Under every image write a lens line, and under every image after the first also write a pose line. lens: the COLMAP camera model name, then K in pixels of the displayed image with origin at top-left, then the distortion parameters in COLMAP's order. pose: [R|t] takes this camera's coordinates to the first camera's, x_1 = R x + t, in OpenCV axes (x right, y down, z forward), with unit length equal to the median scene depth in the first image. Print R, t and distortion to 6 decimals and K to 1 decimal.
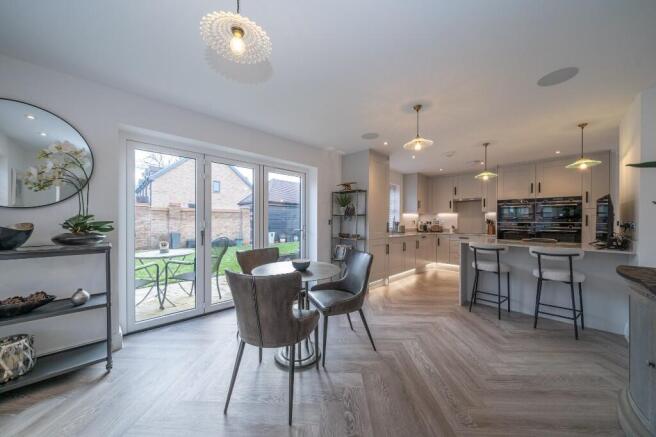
lens RADIAL K [[227.5, 0, 327.3], [0, 227.5, 220.8], [0, 0, 1]] dist [-0.000215, -0.000108]
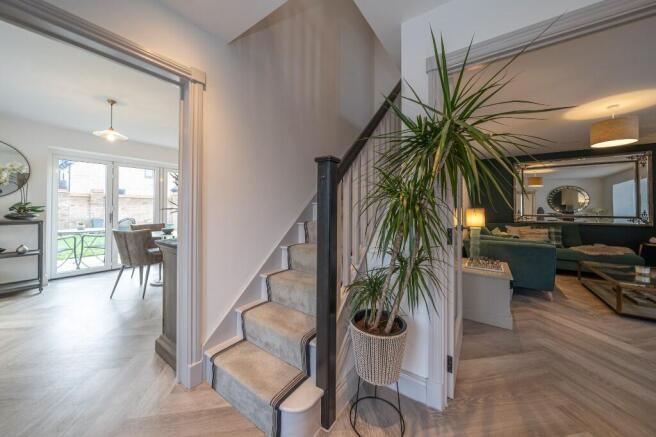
lens RADIAL K [[227.5, 0, 319.6], [0, 227.5, 203.6], [0, 0, 1]] dist [-0.000215, -0.000108]
pose [[0.984425, 0.007033, 0.175663, 0.125823], [-0.003942, 0.999831, -0.017936, 0.000111], [-0.175760, 0.016965, 0.984287, -0.169602]]
